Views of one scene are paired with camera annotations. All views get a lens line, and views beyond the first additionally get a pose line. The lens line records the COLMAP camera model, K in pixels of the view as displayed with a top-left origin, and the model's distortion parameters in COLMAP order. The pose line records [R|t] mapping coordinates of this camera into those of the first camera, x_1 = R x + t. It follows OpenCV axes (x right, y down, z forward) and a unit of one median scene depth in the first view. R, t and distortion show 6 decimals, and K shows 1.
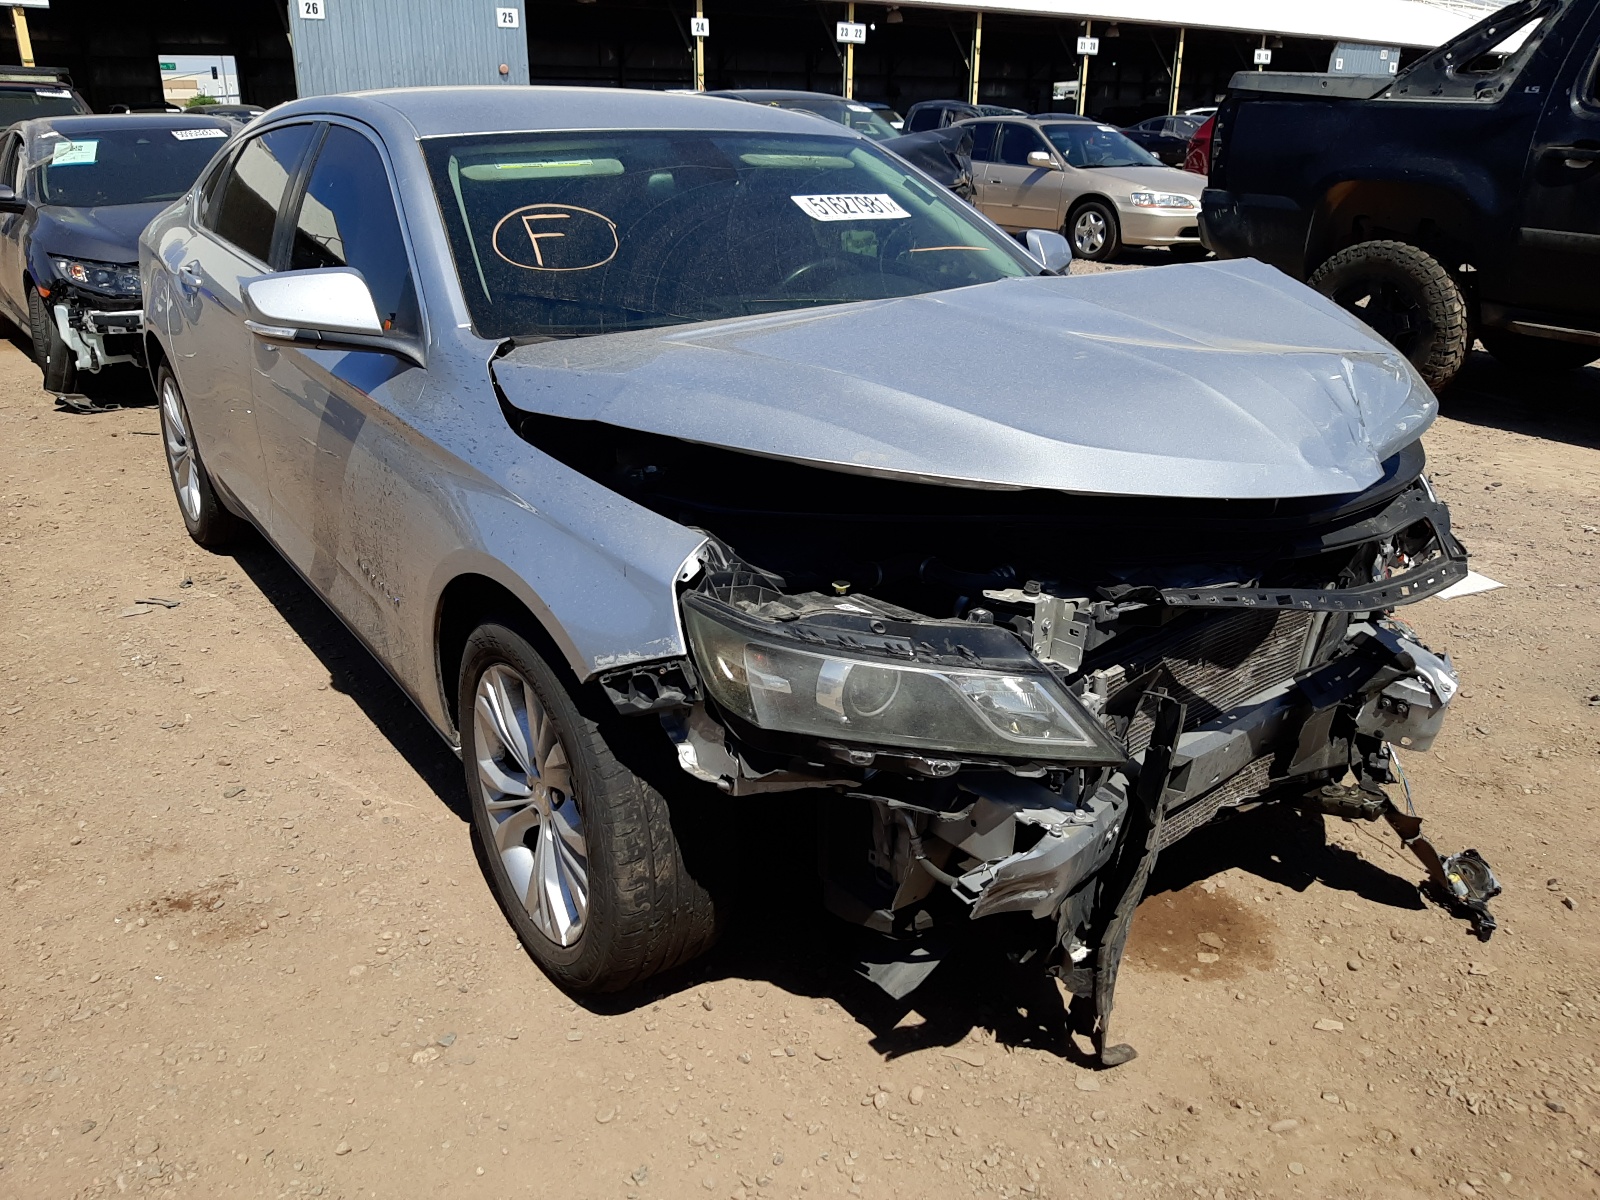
lens RADIAL K [[1209.1, 0, 800.0], [0, 1209.1, 600.0], [0, 0, 1]] dist [0.013489, -0.038088]
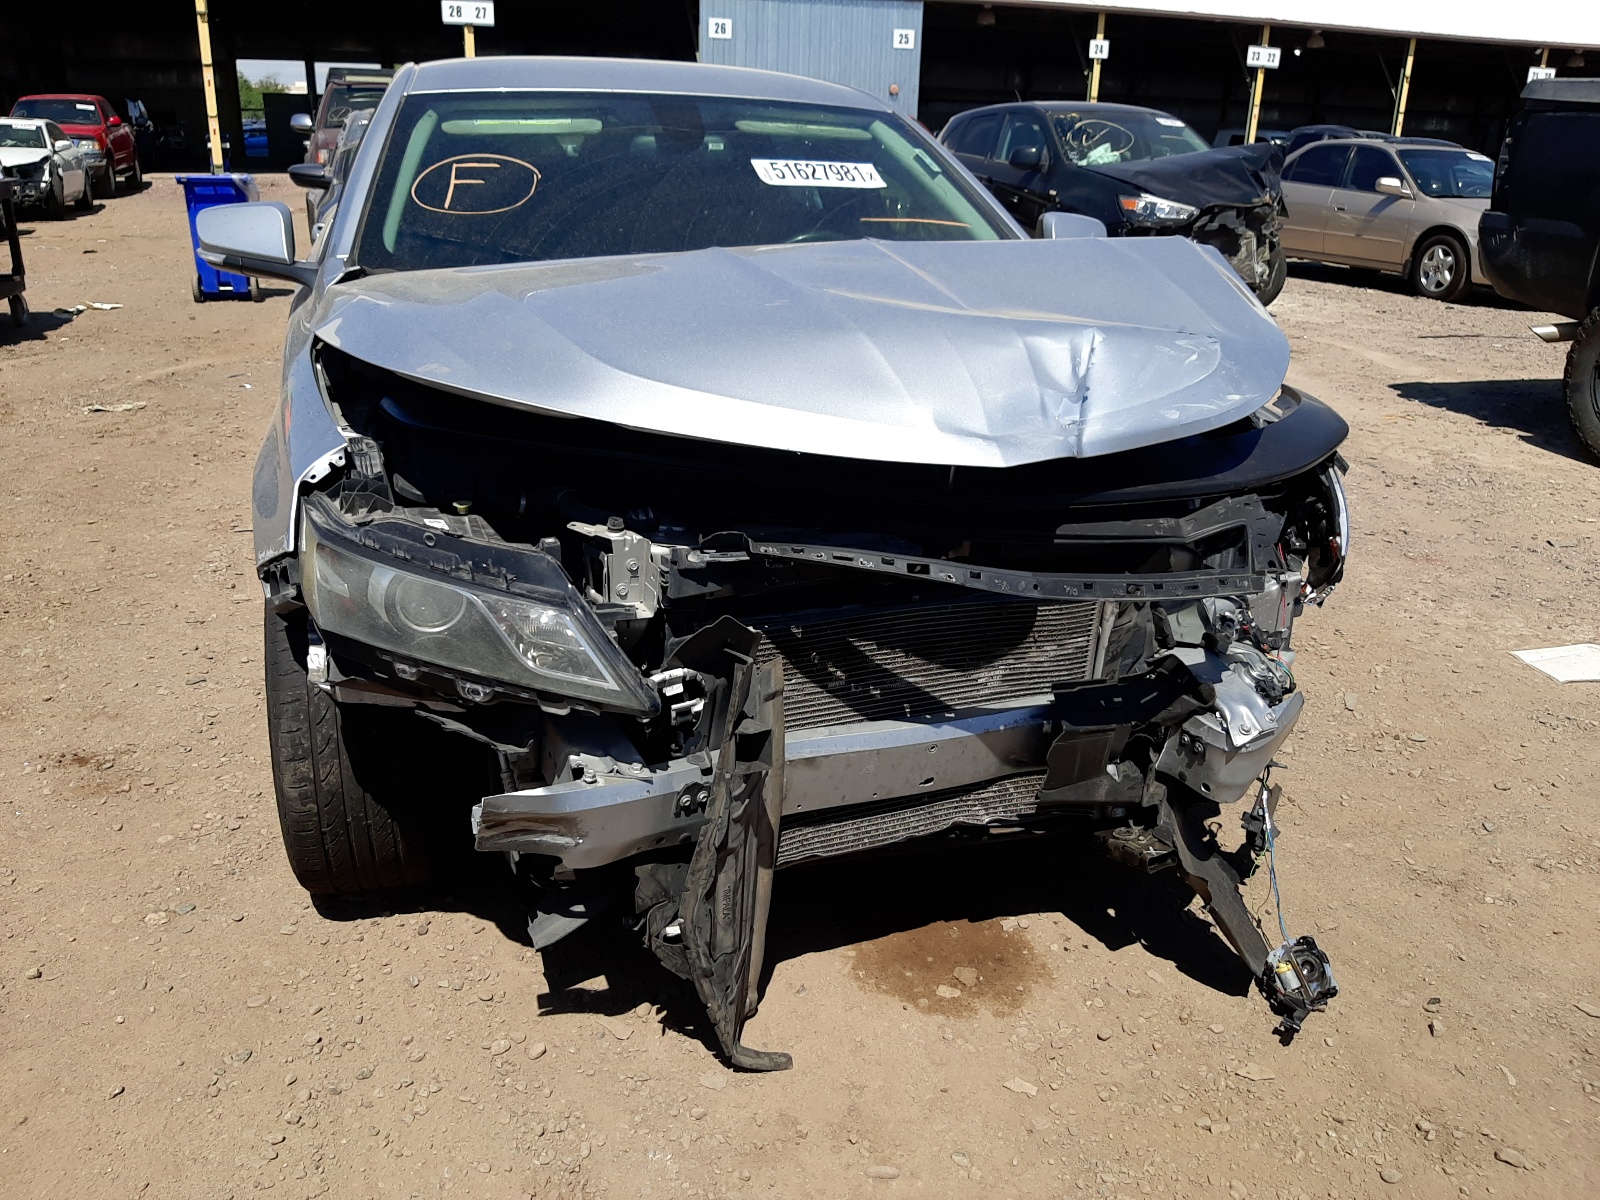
lens RADIAL K [[1230.8, 0, 846.0], [0, 1230.8, 607.2], [0, 0, 1]] dist [0.077174, -0.188448]
pose [[0.955864, 0.122069, -0.267251, 0.441402], [-0.128584, 0.991674, -0.006948, 0.026814], [0.264177, 0.041006, 0.963602, 0.078330]]
